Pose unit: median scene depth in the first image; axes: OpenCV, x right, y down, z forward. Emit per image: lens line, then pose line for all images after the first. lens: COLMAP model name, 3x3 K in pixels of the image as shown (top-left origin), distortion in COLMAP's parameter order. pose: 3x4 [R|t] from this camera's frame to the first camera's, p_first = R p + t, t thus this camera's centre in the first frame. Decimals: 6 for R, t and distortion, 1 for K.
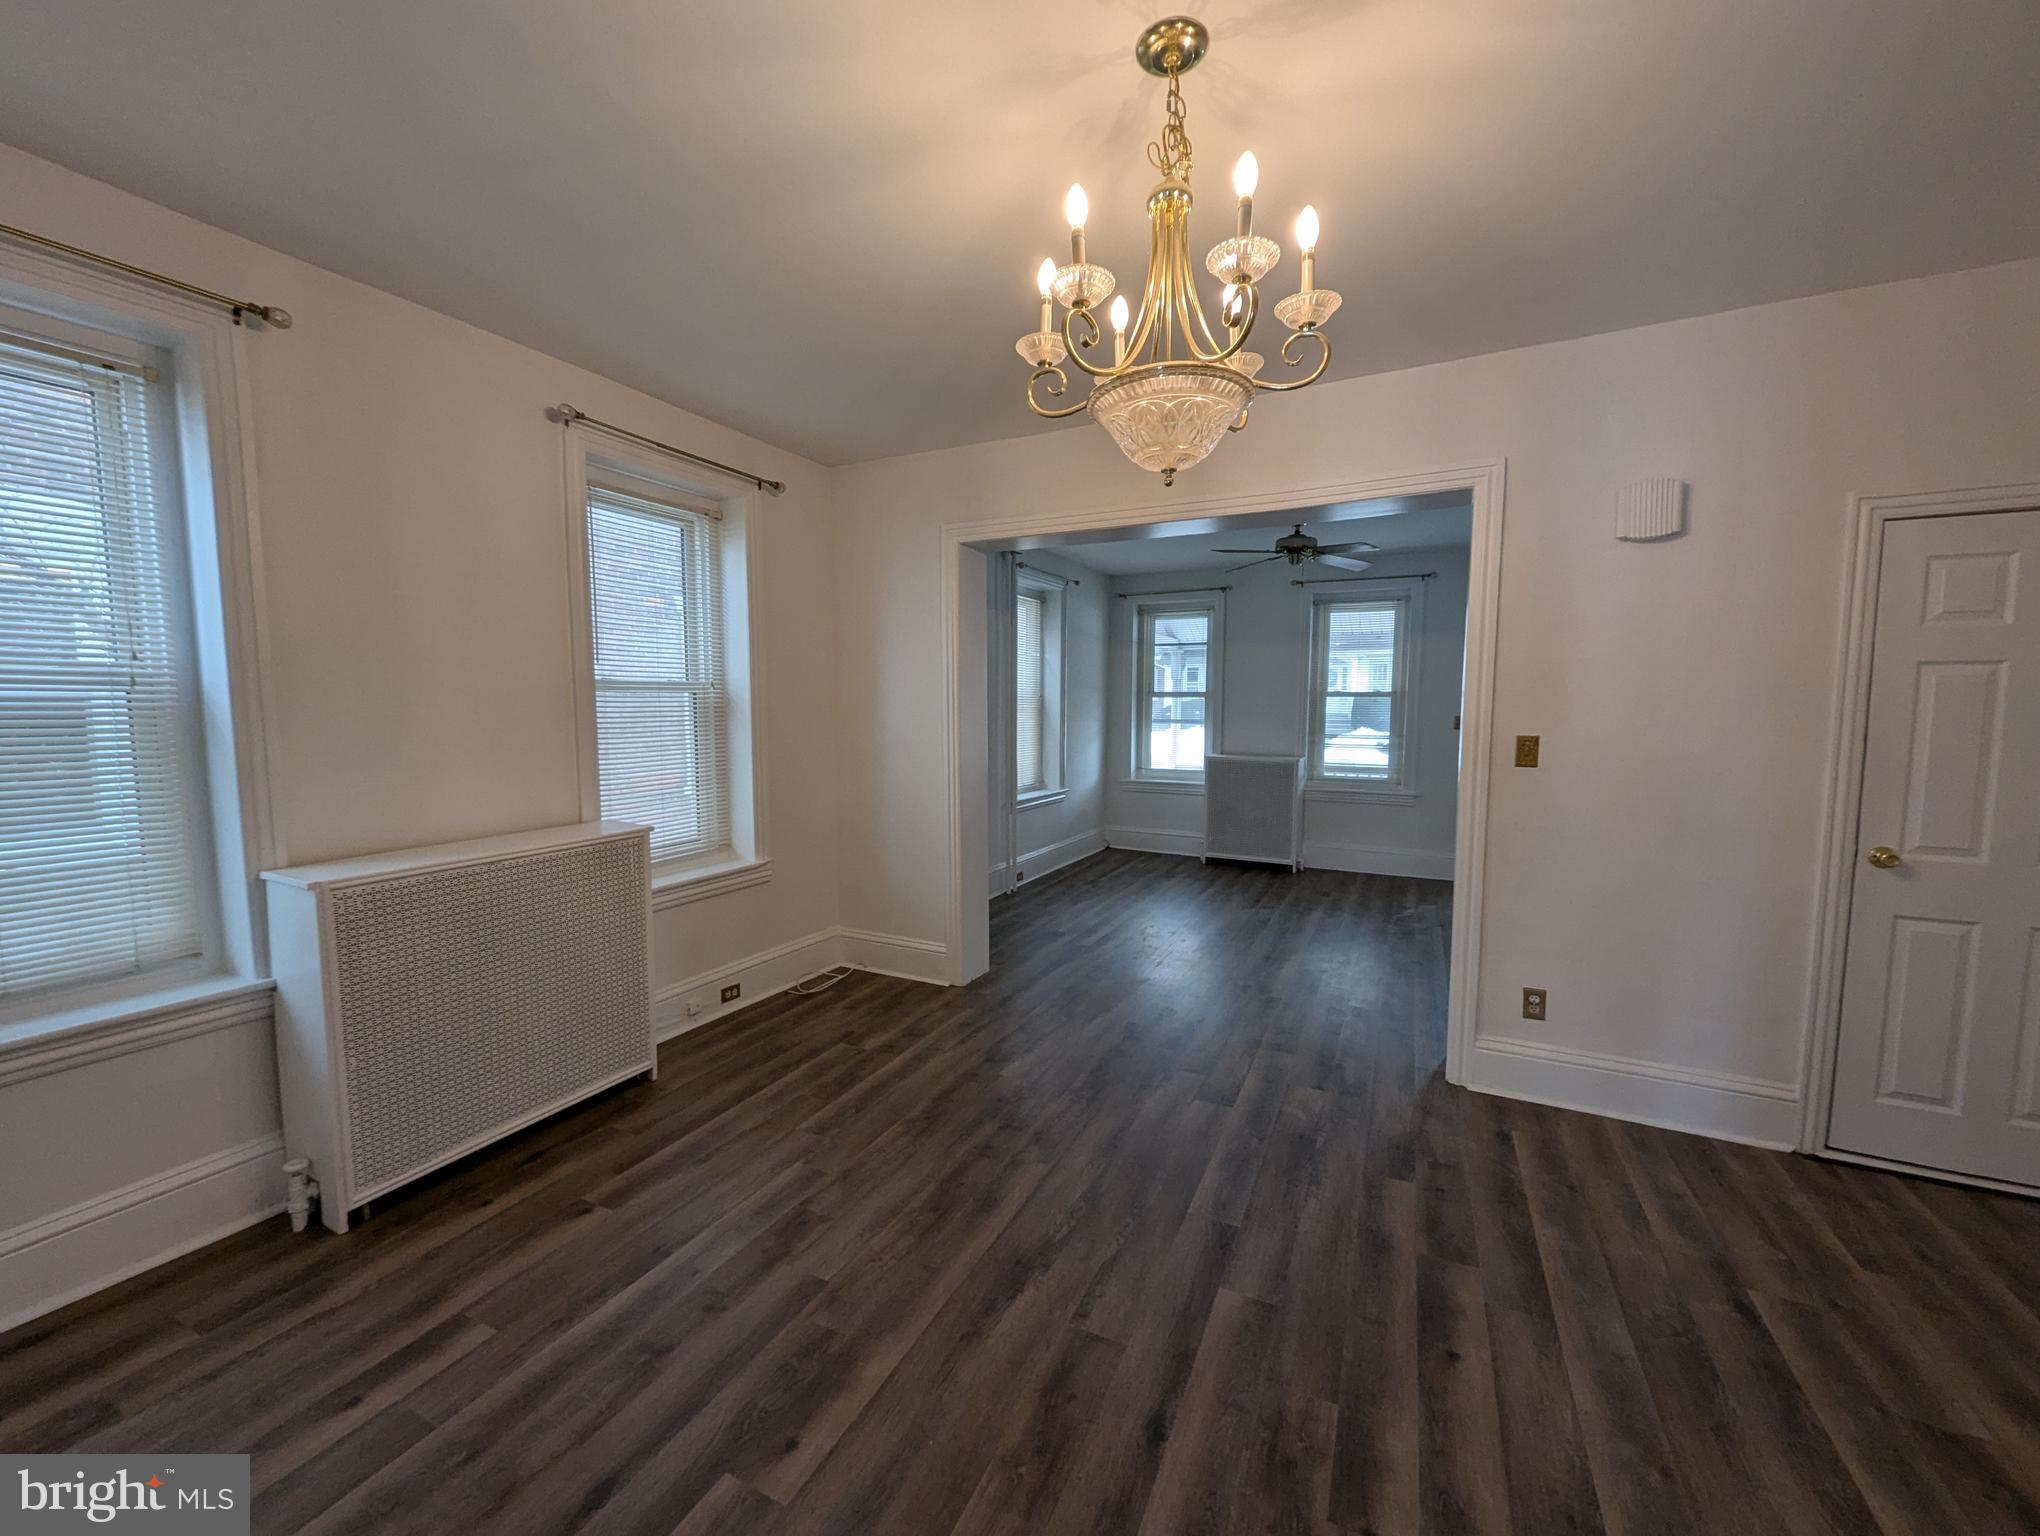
lens RADIAL K [[803.6, 0, 1026.6], [0, 803.6, 773.9], [0, 0, 1]] dist [0.000499, -0.001297]
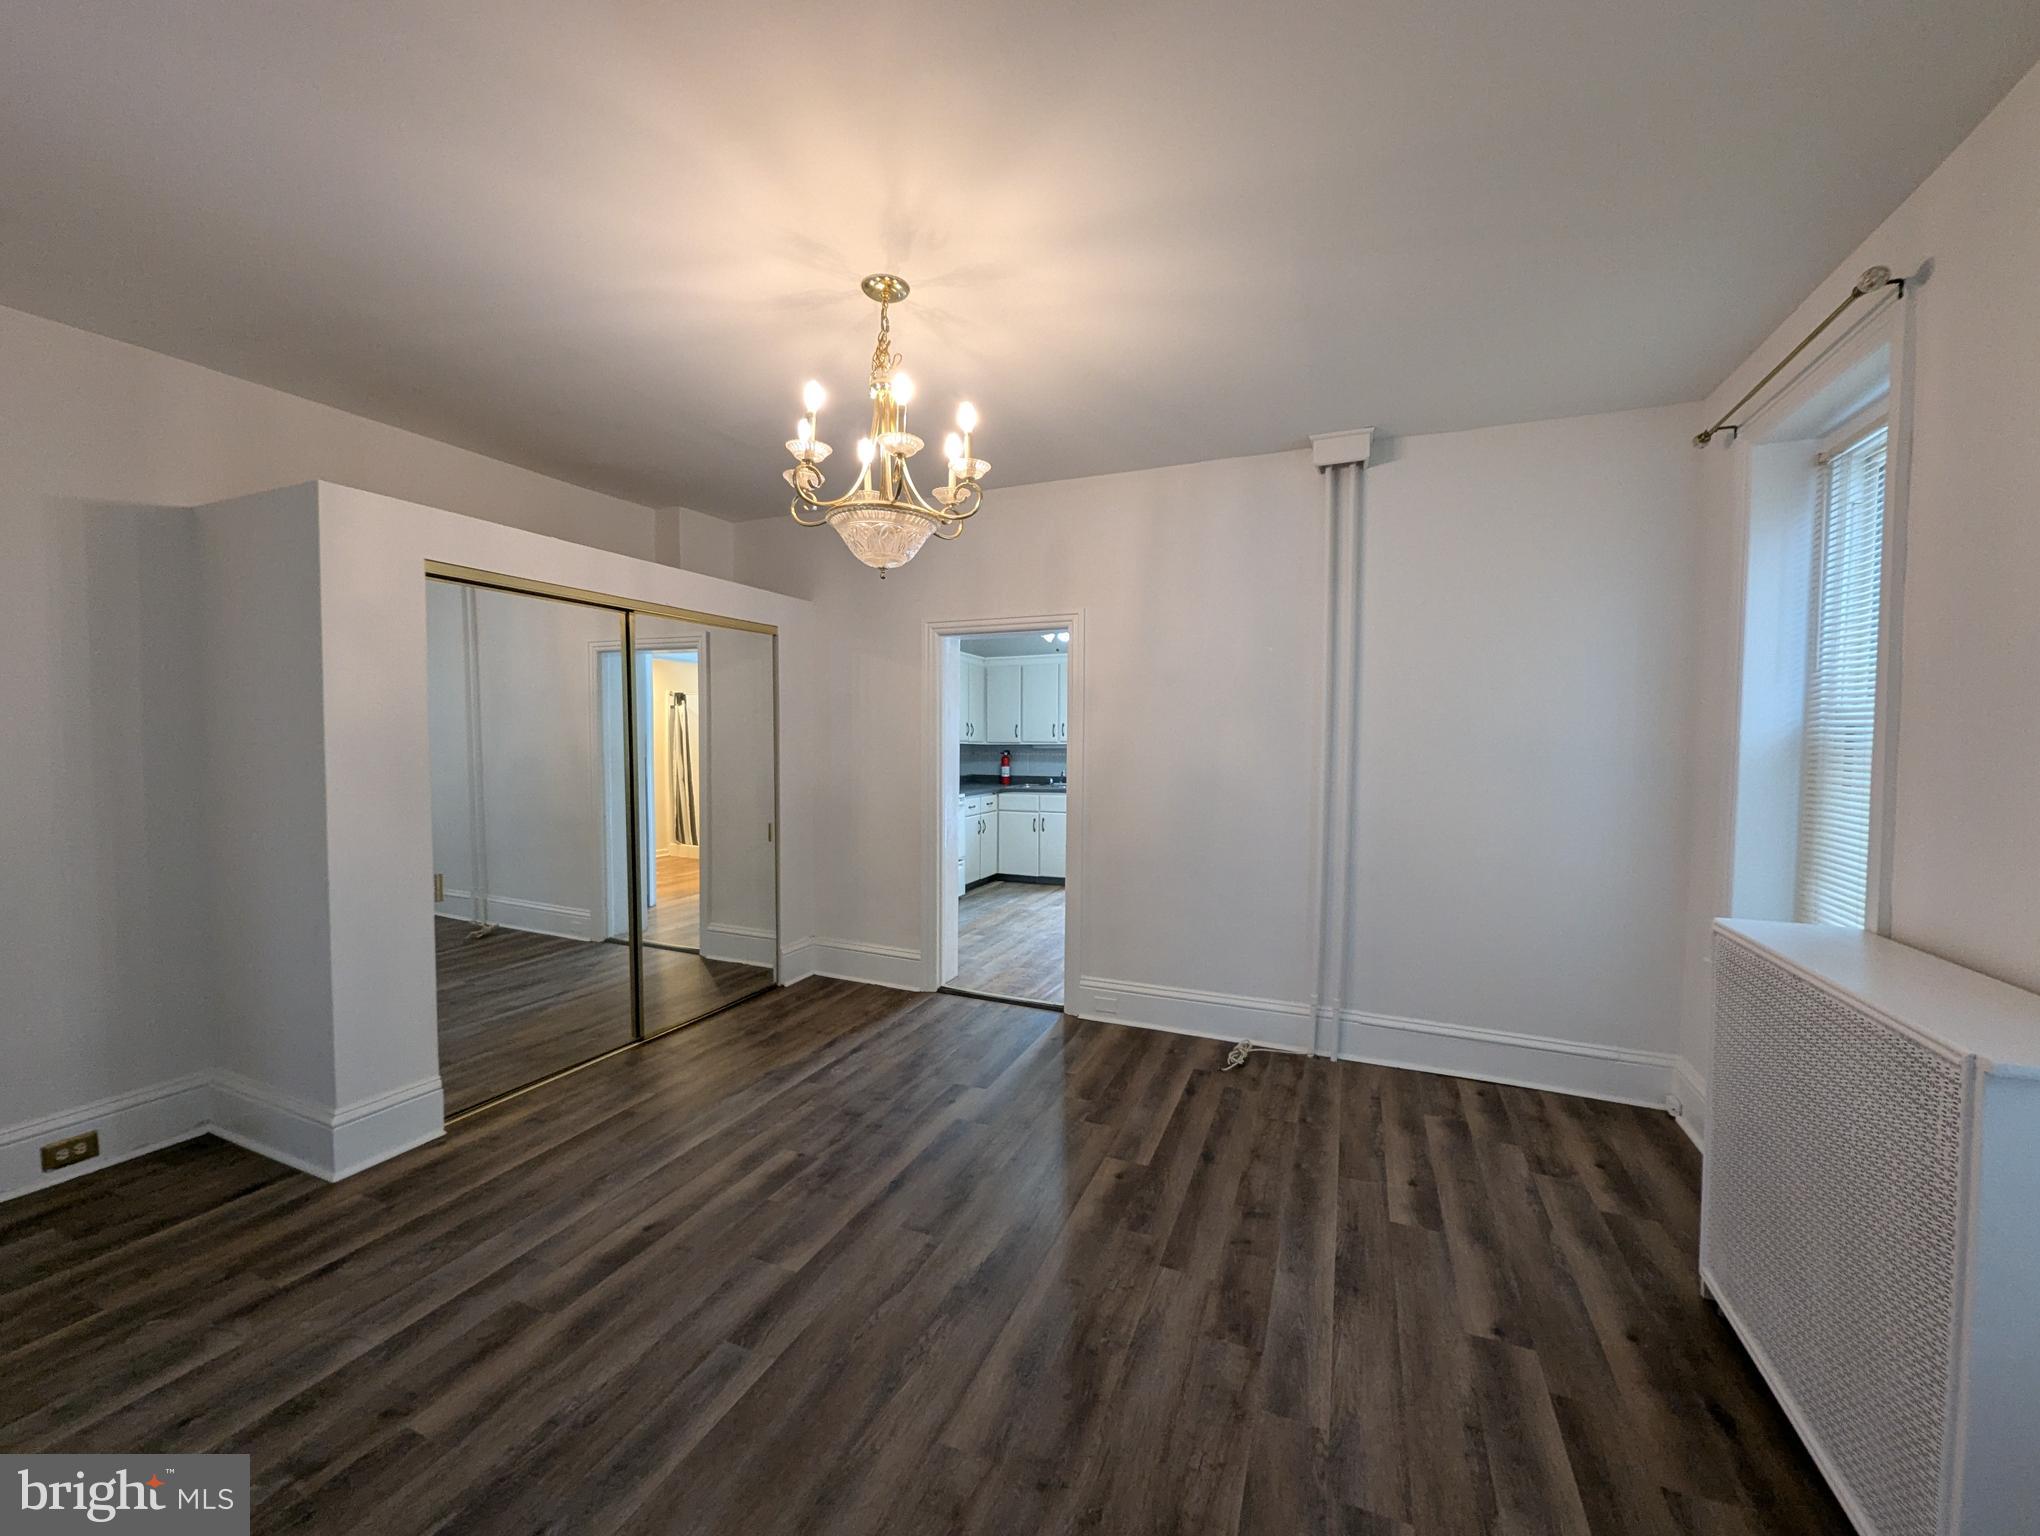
lens RADIAL K [[803.6, 0, 1023.1], [0, 803.6, 771.0], [0, 0, 1]] dist [0.000499, -0.001297]
pose [[-0.998477, -0.007323, -0.054683, 0.002230], [-0.014372, 0.991456, 0.129646, -0.158612], [0.053266, 0.130235, -0.990051, 1.914618]]
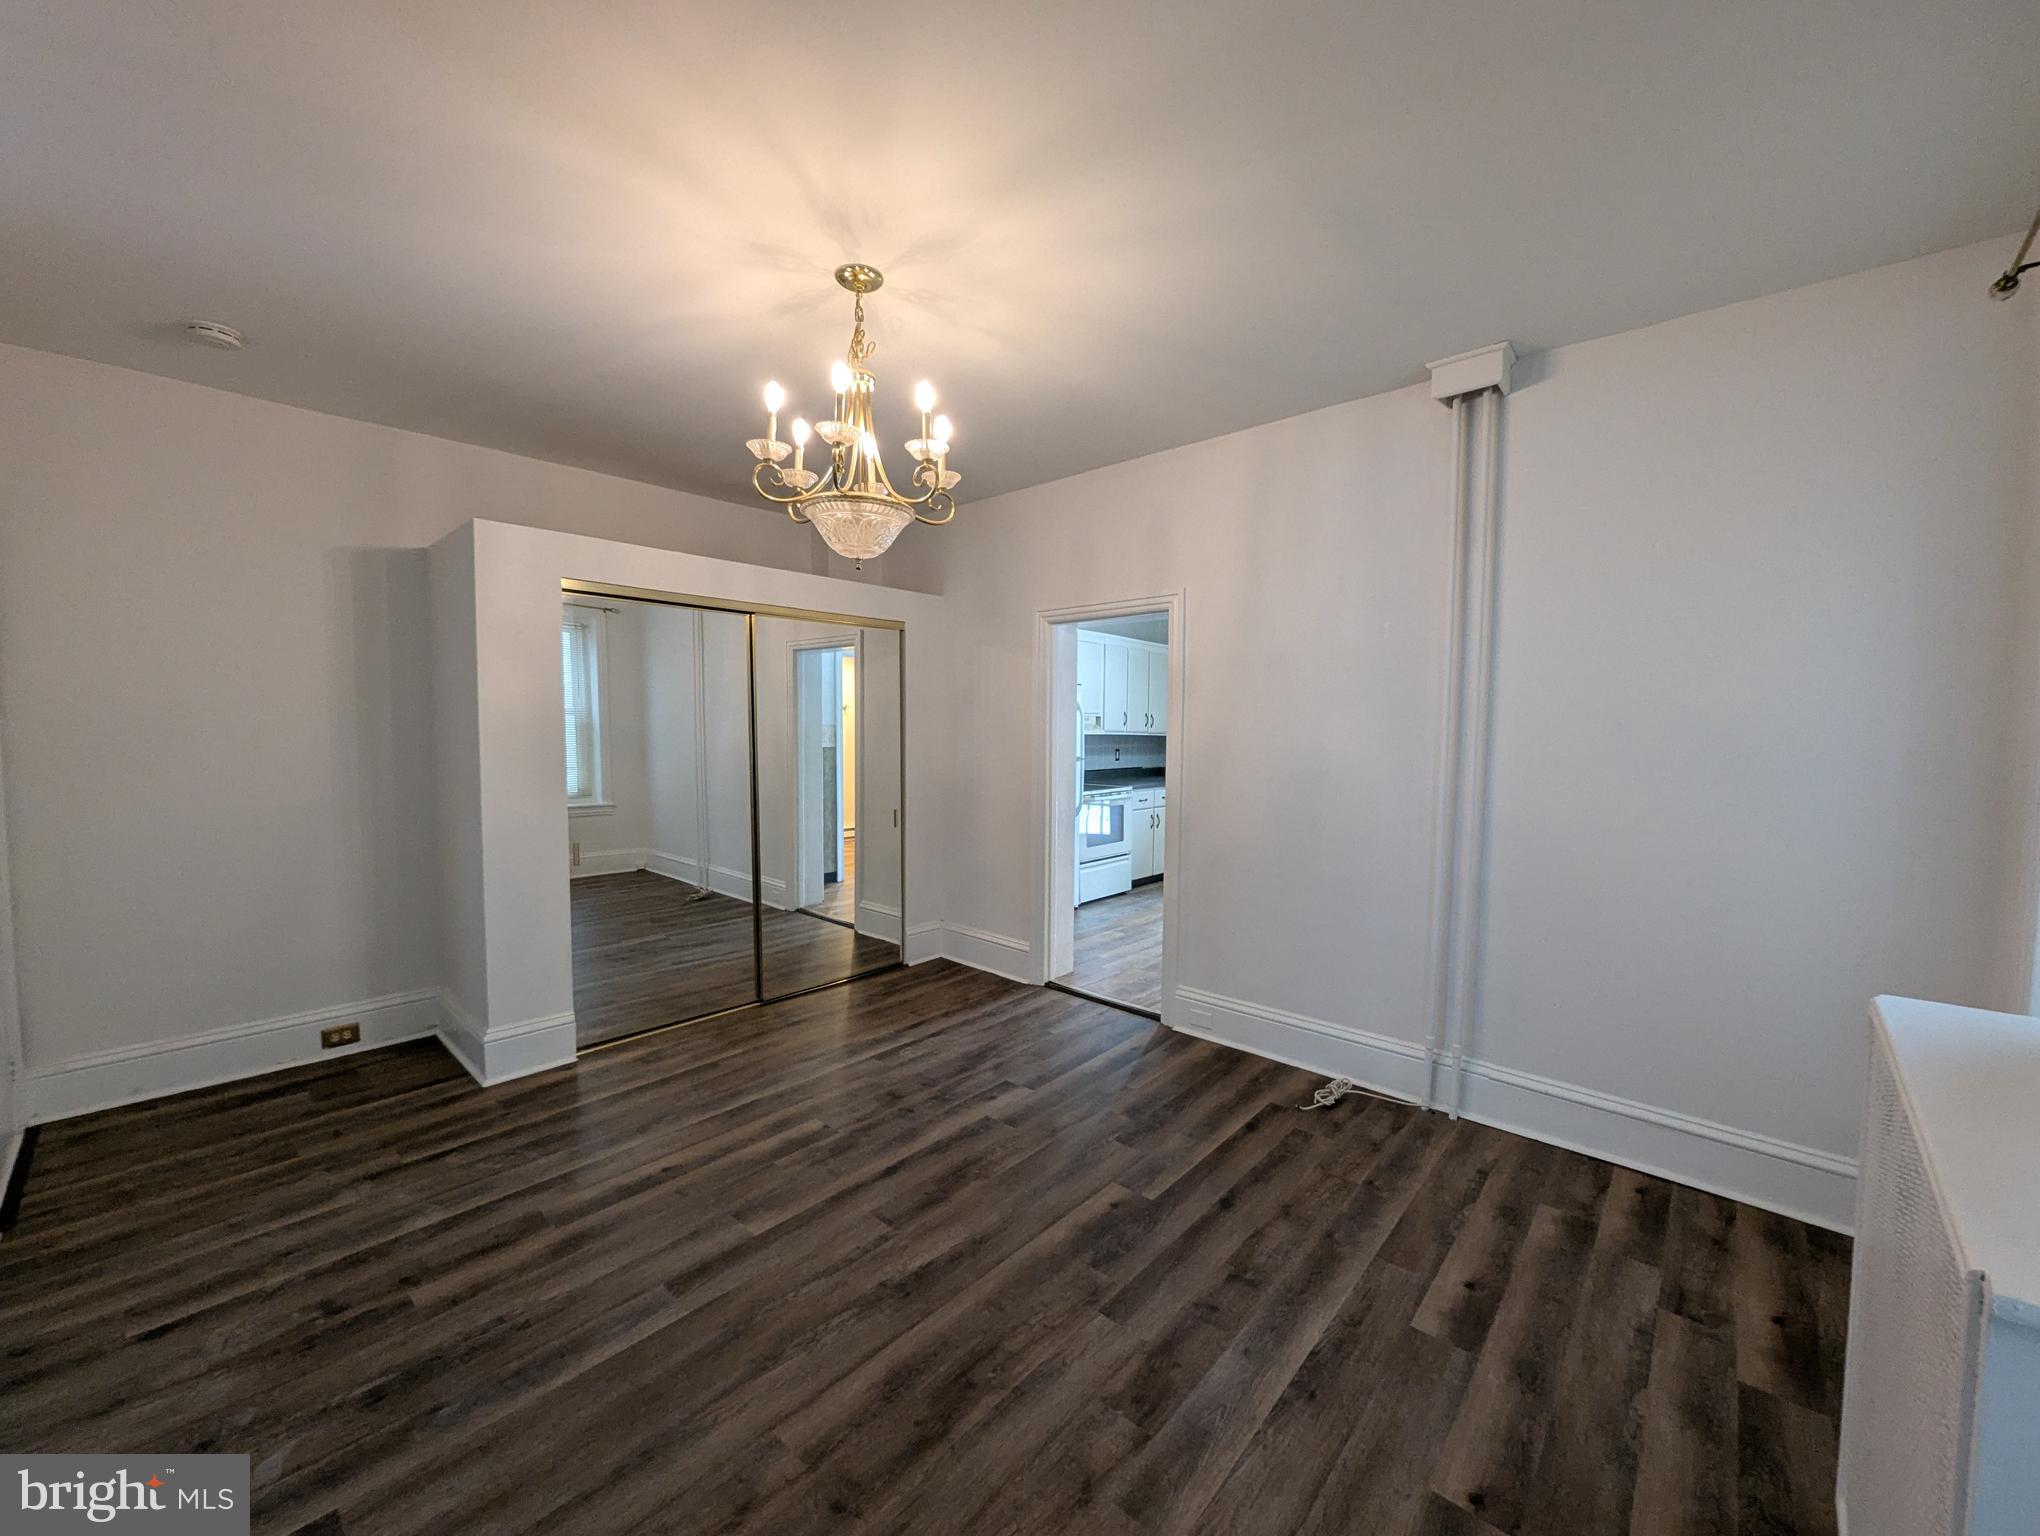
lens RADIAL K [[803.6, 0, 1021.3], [0, 803.6, 770.2], [0, 0, 1]] dist [0.000499, -0.001297]
pose [[-0.961521, -0.024355, 0.273648, -0.394468], [0.014371, 0.990240, 0.138627, -0.150232], [-0.274354, 0.137225, -0.951787, 1.809448]]
